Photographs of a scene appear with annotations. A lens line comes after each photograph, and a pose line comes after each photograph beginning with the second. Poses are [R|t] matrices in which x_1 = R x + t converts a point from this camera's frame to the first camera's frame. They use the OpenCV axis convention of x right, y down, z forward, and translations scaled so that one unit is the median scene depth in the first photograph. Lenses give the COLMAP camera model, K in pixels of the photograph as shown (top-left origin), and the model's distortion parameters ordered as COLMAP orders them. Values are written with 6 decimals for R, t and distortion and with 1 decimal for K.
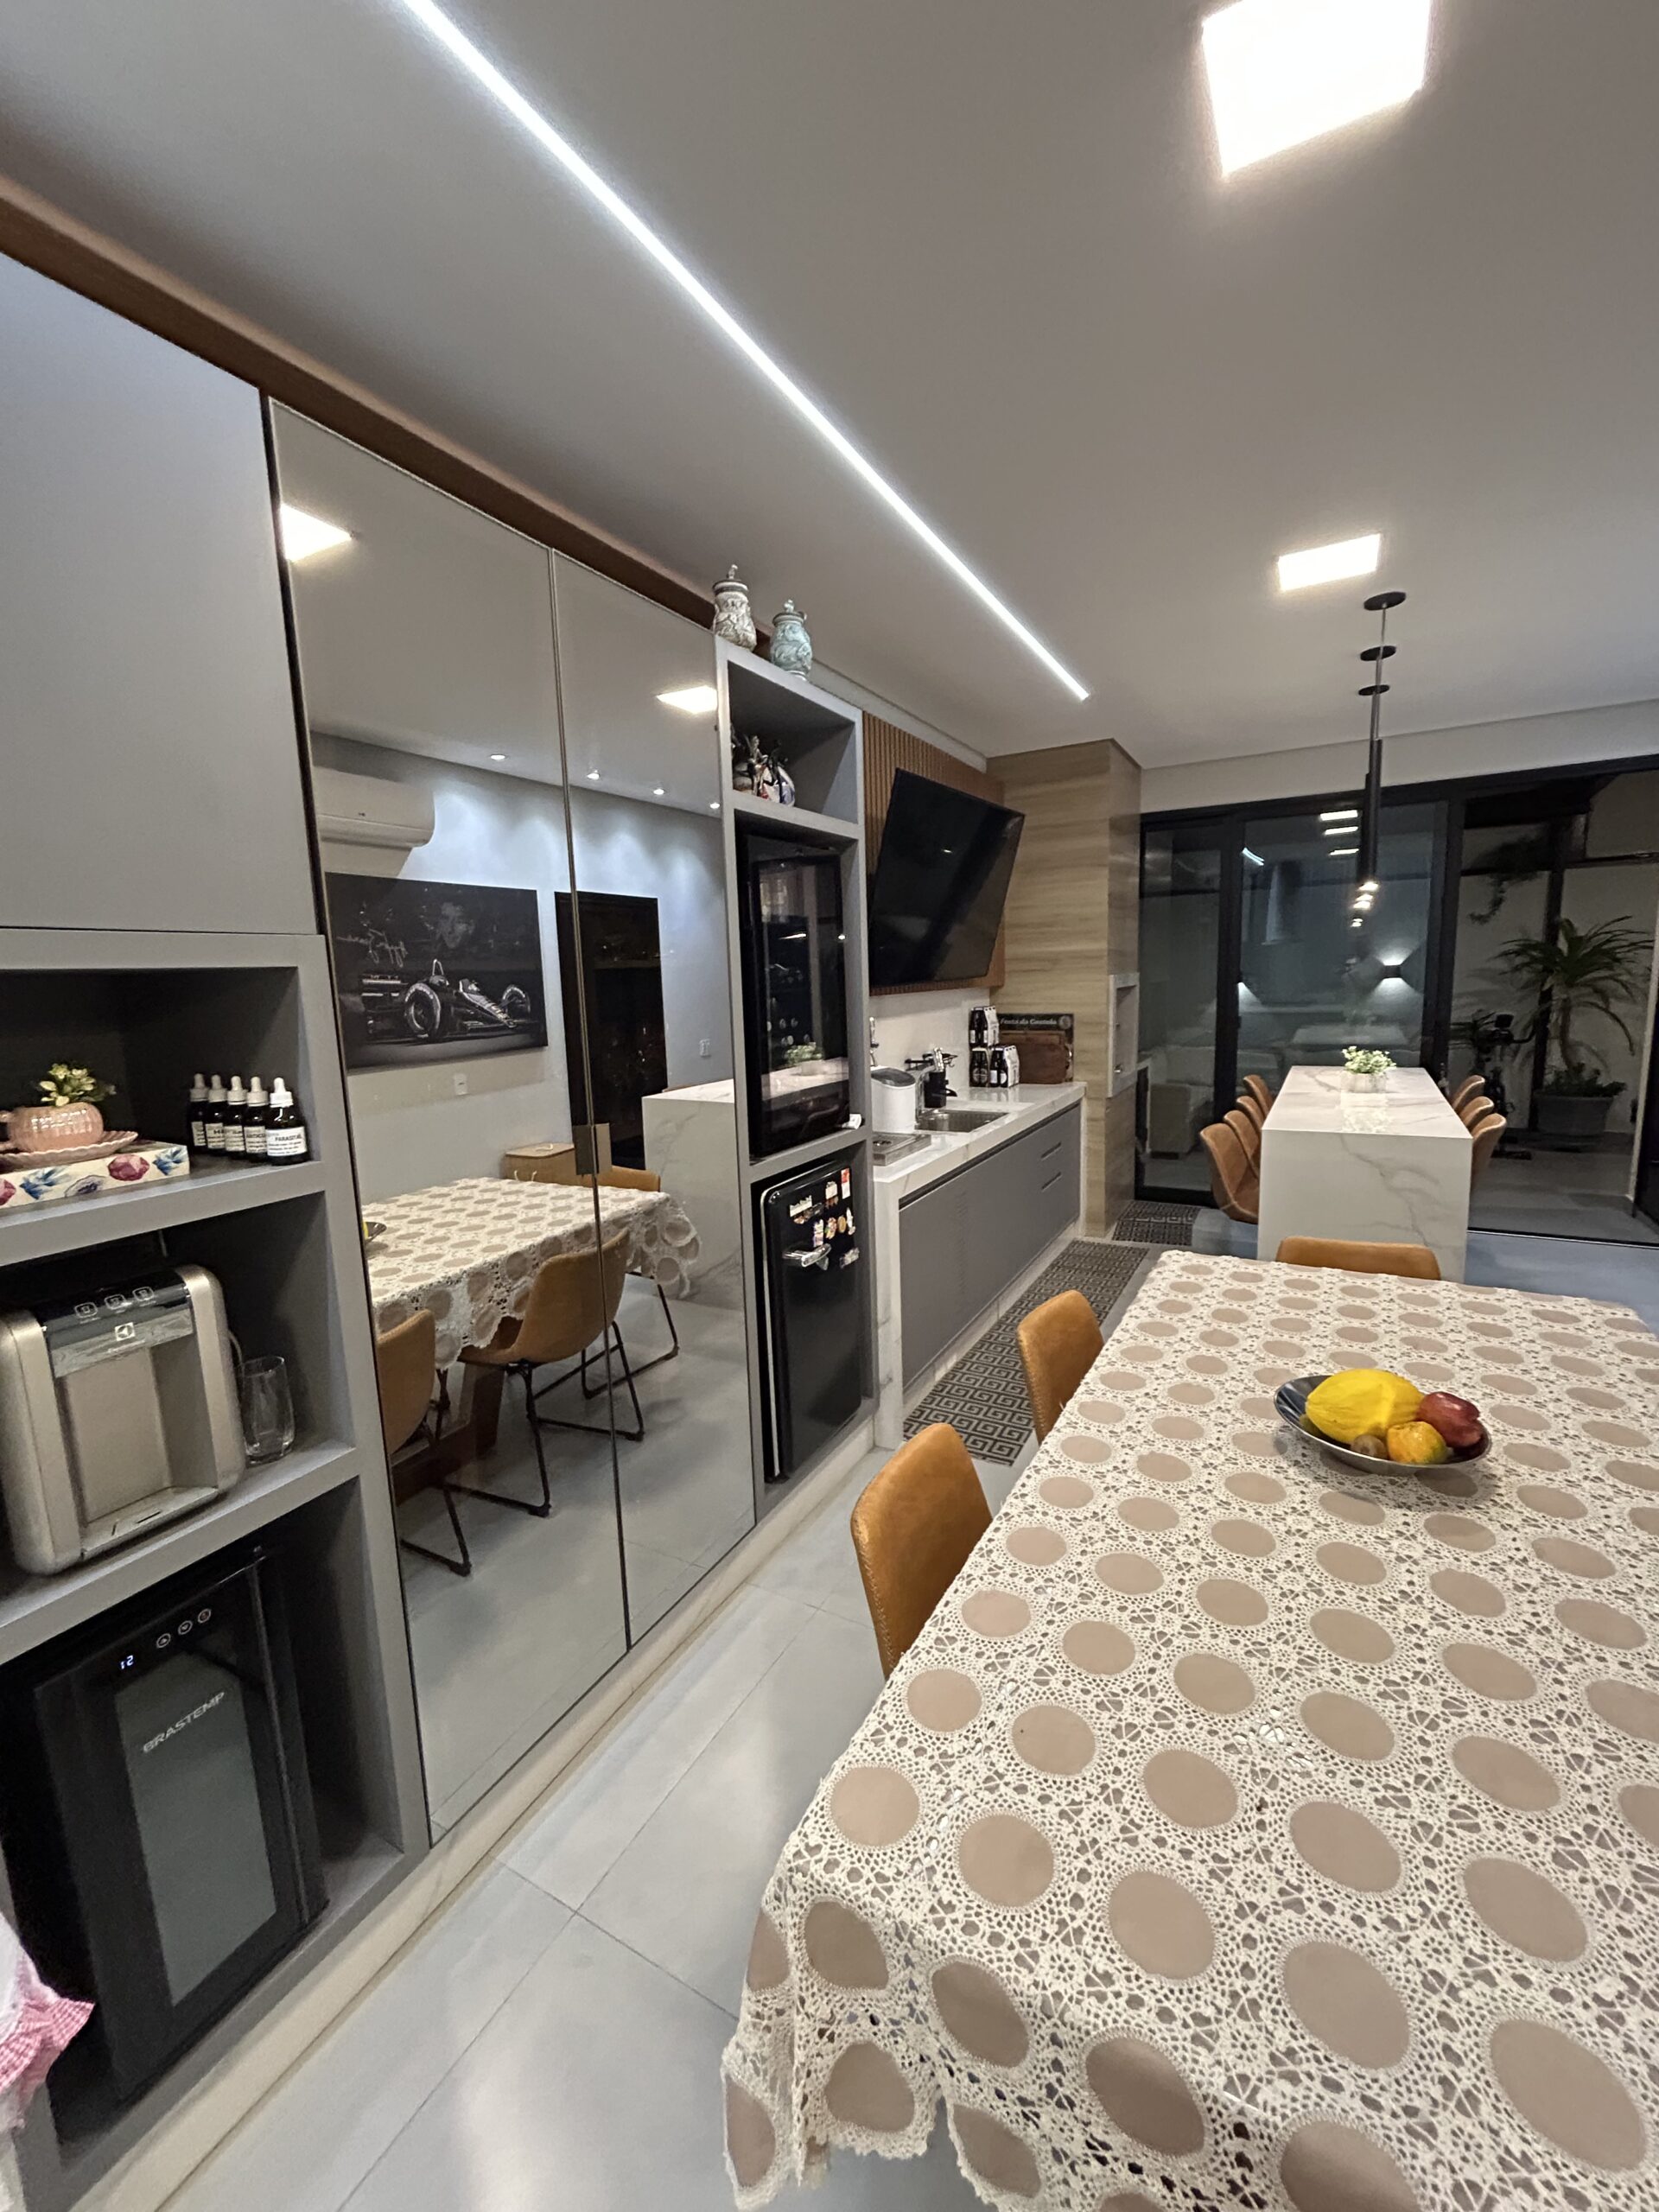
lens RADIAL K [[892.0, 0, 823.5], [0, 892.0, 1117.3], [0, 0, 1]] dist [-0.002433, 0.000922]
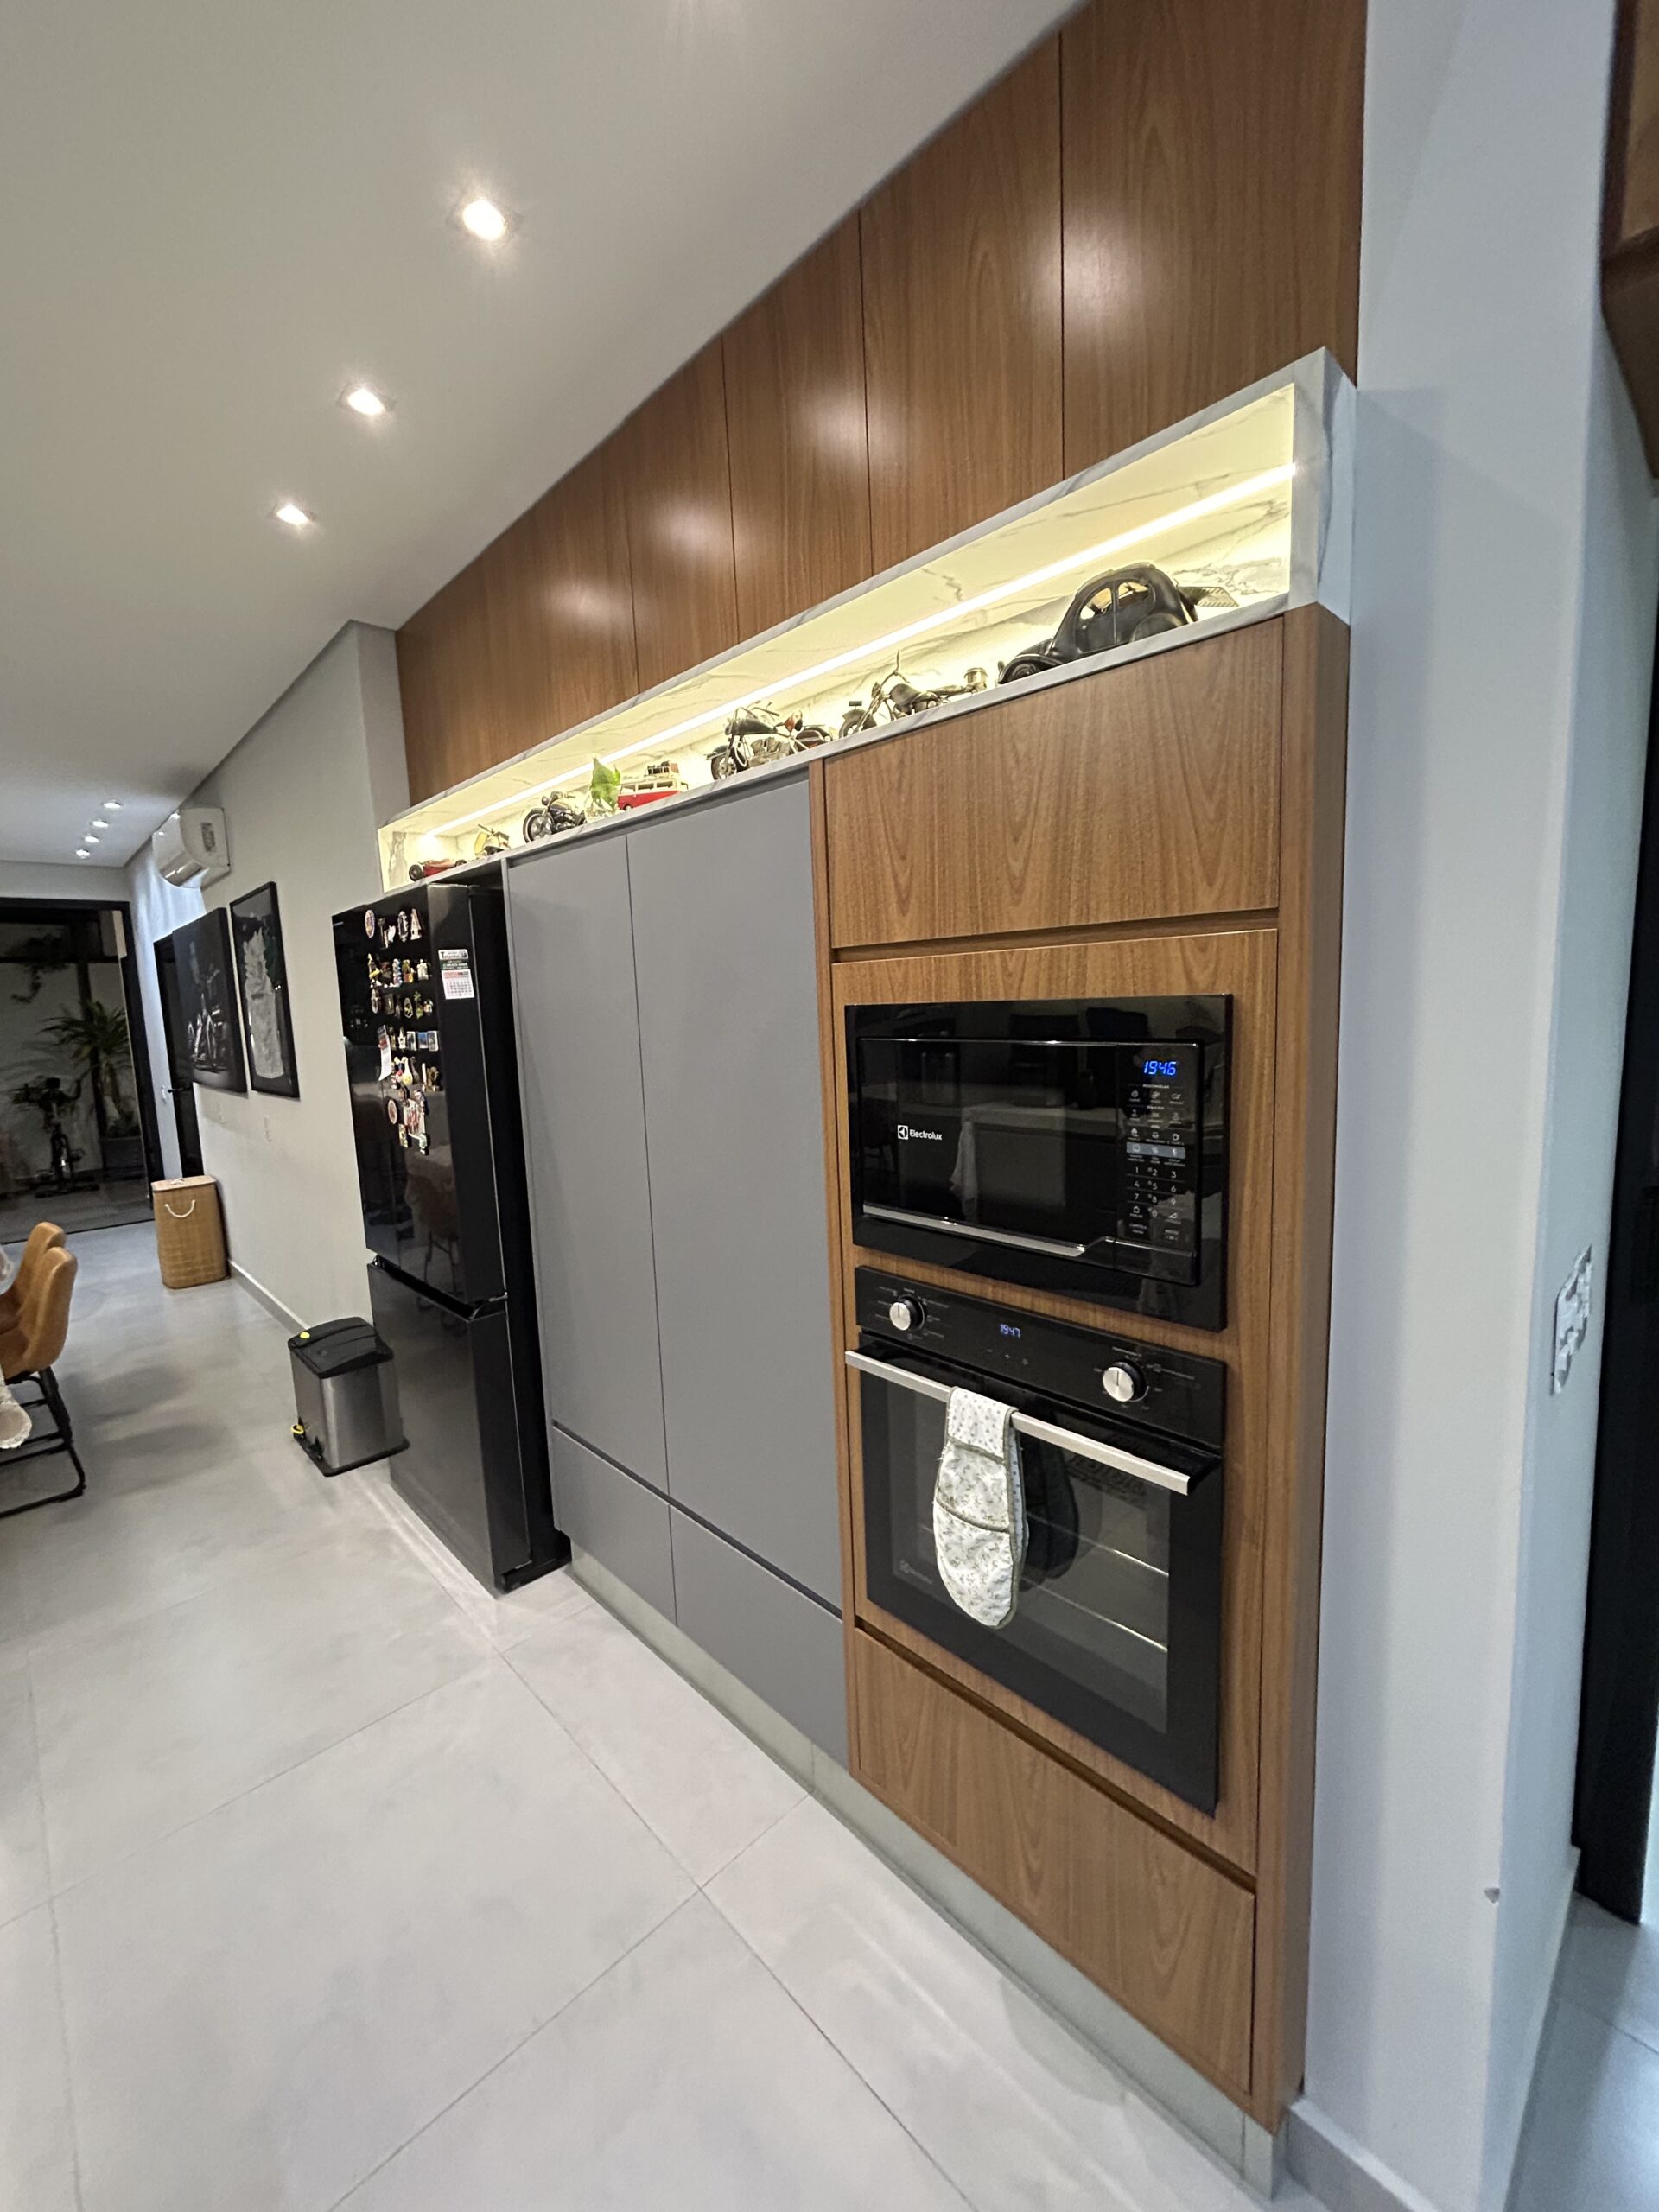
lens RADIAL K [[892.0, 0, 835.1], [0, 892.0, 1103.6], [0, 0, 1]] dist [-0.002433, 0.000922]
pose [[0.279347, -0.086082, 0.956324, -0.159314], [0.175797, 0.983723, 0.037197, 0.090626], [-0.943960, 0.157728, 0.289933, -0.526531]]
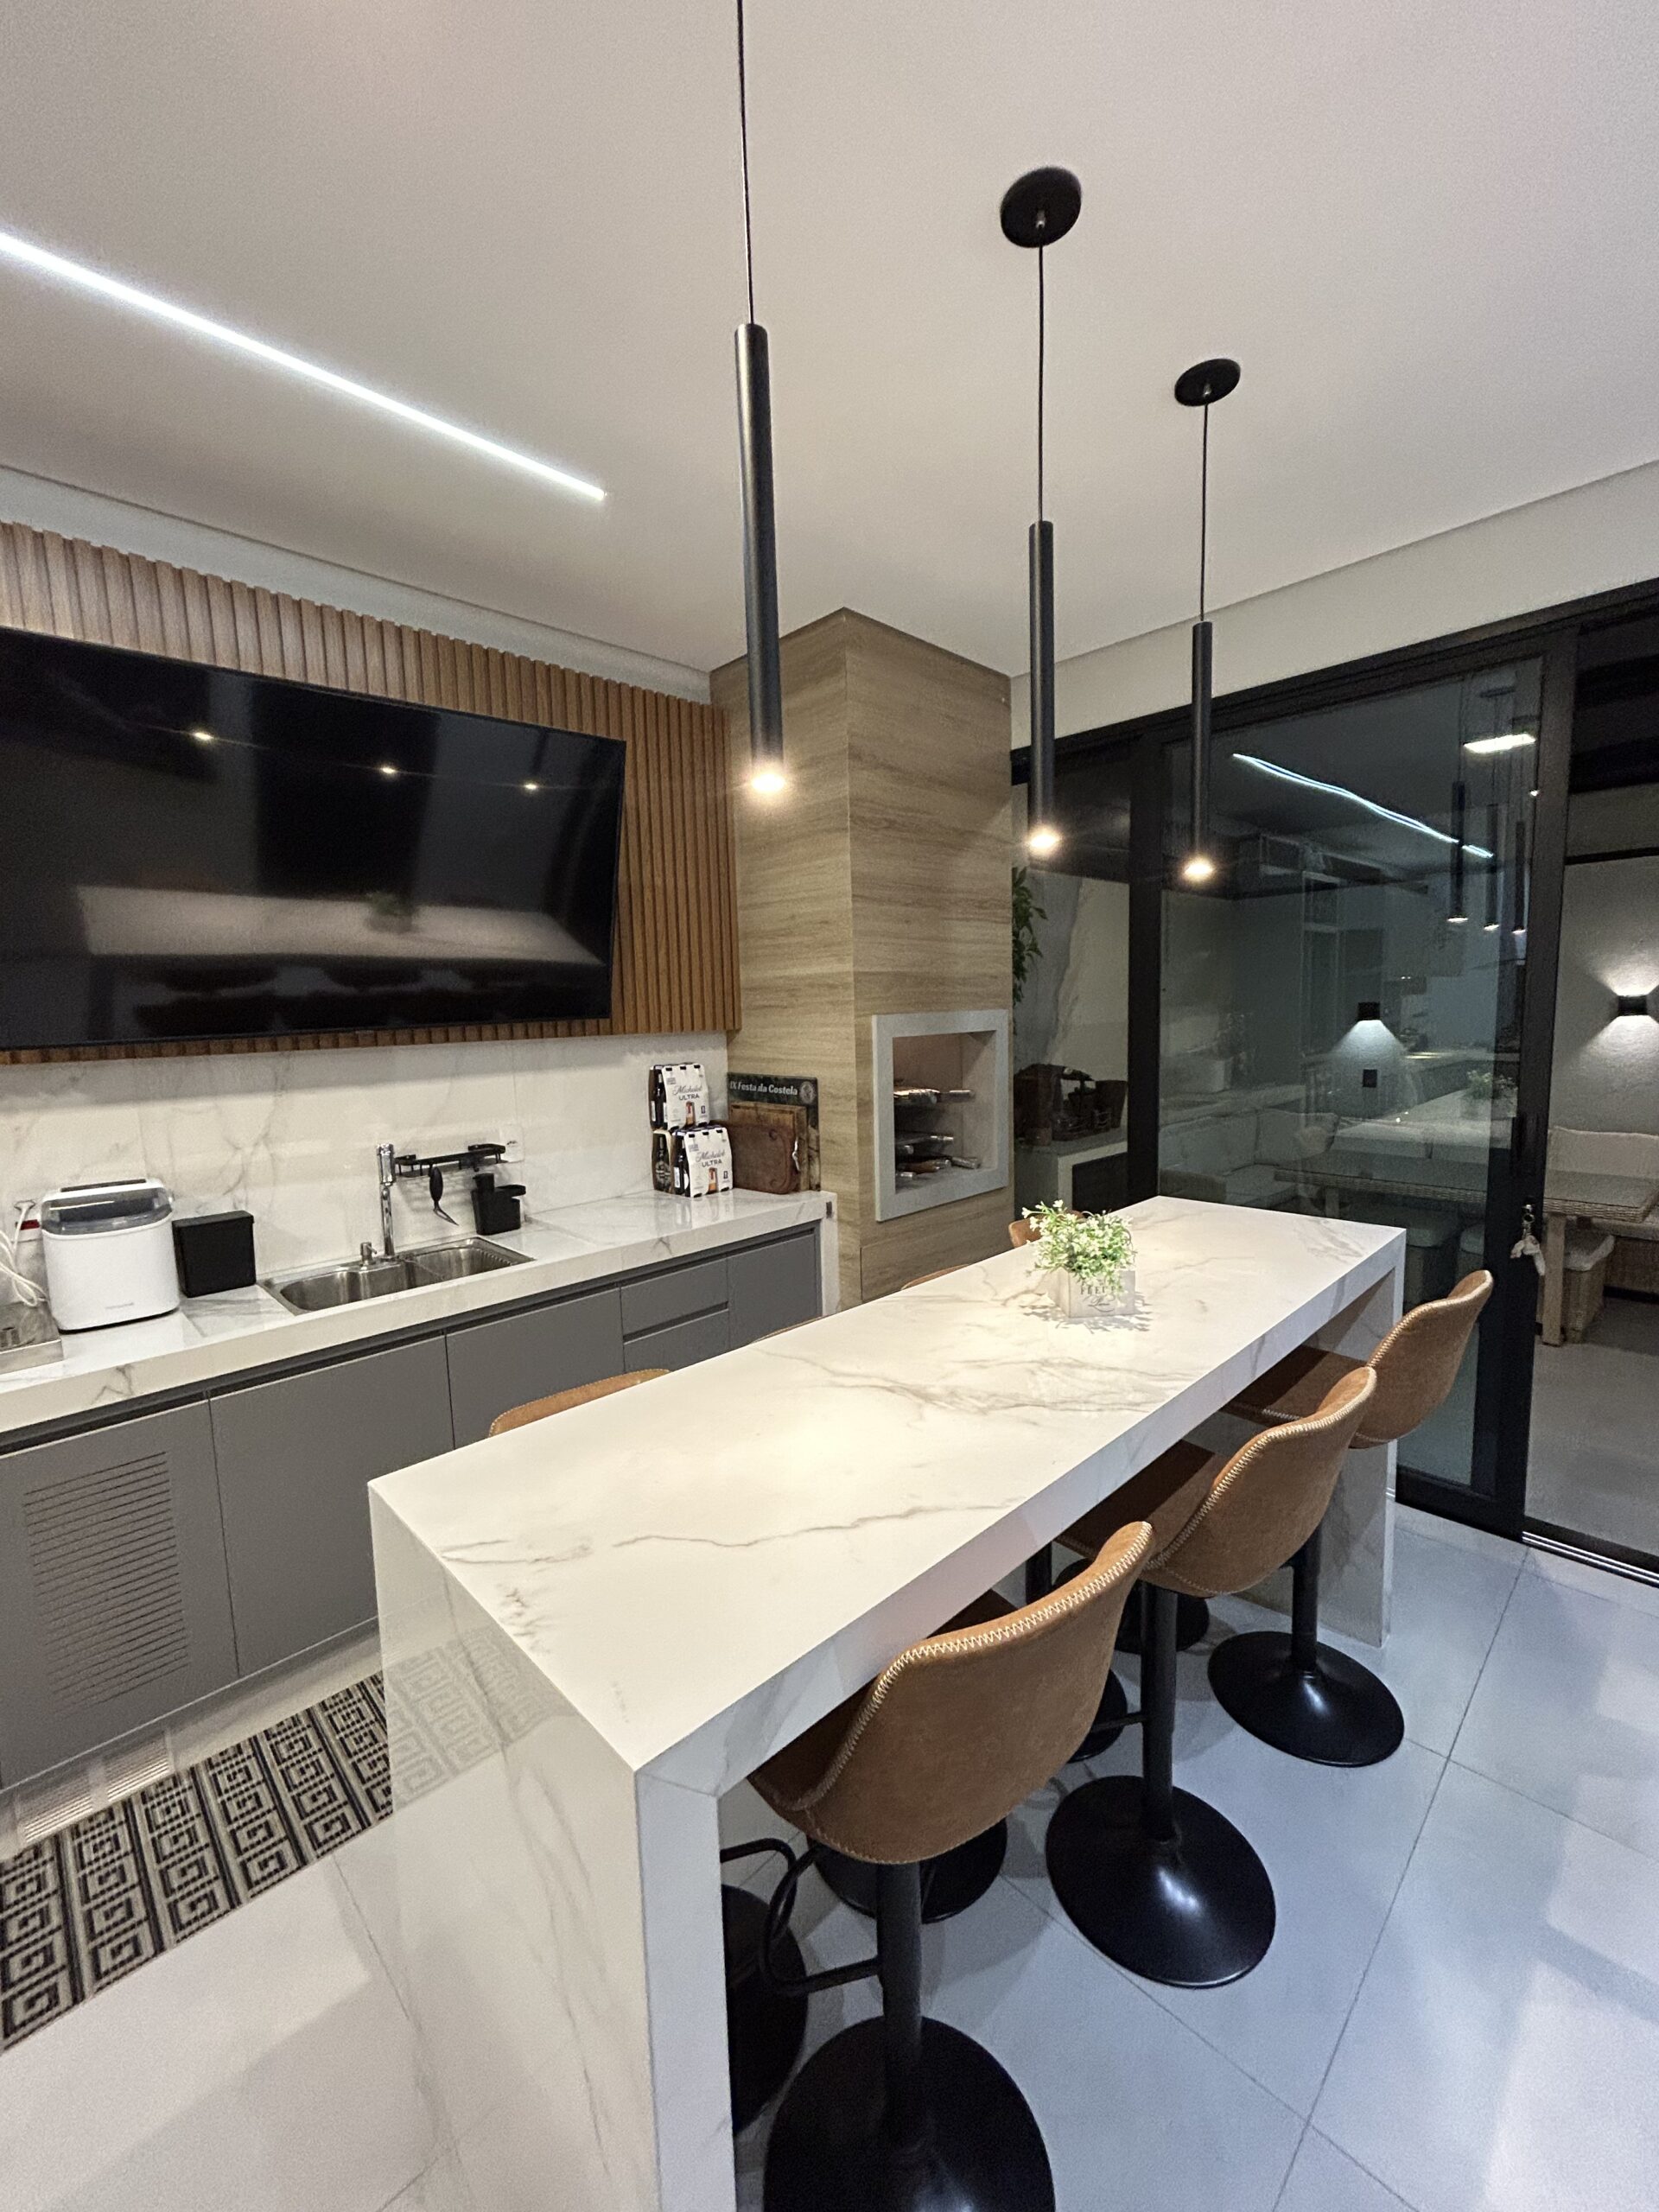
lens RADIAL K [[892.0, 0, 821.1], [0, 892.0, 1106.1], [0, 0, 1]] dist [-0.002433, 0.000922]
pose [[0.960521, 0.037745, -0.275634, 0.452378], [-0.048233, 0.998343, -0.031369, -0.079912], [0.273993, 0.043425, 0.960751, 0.427817]]
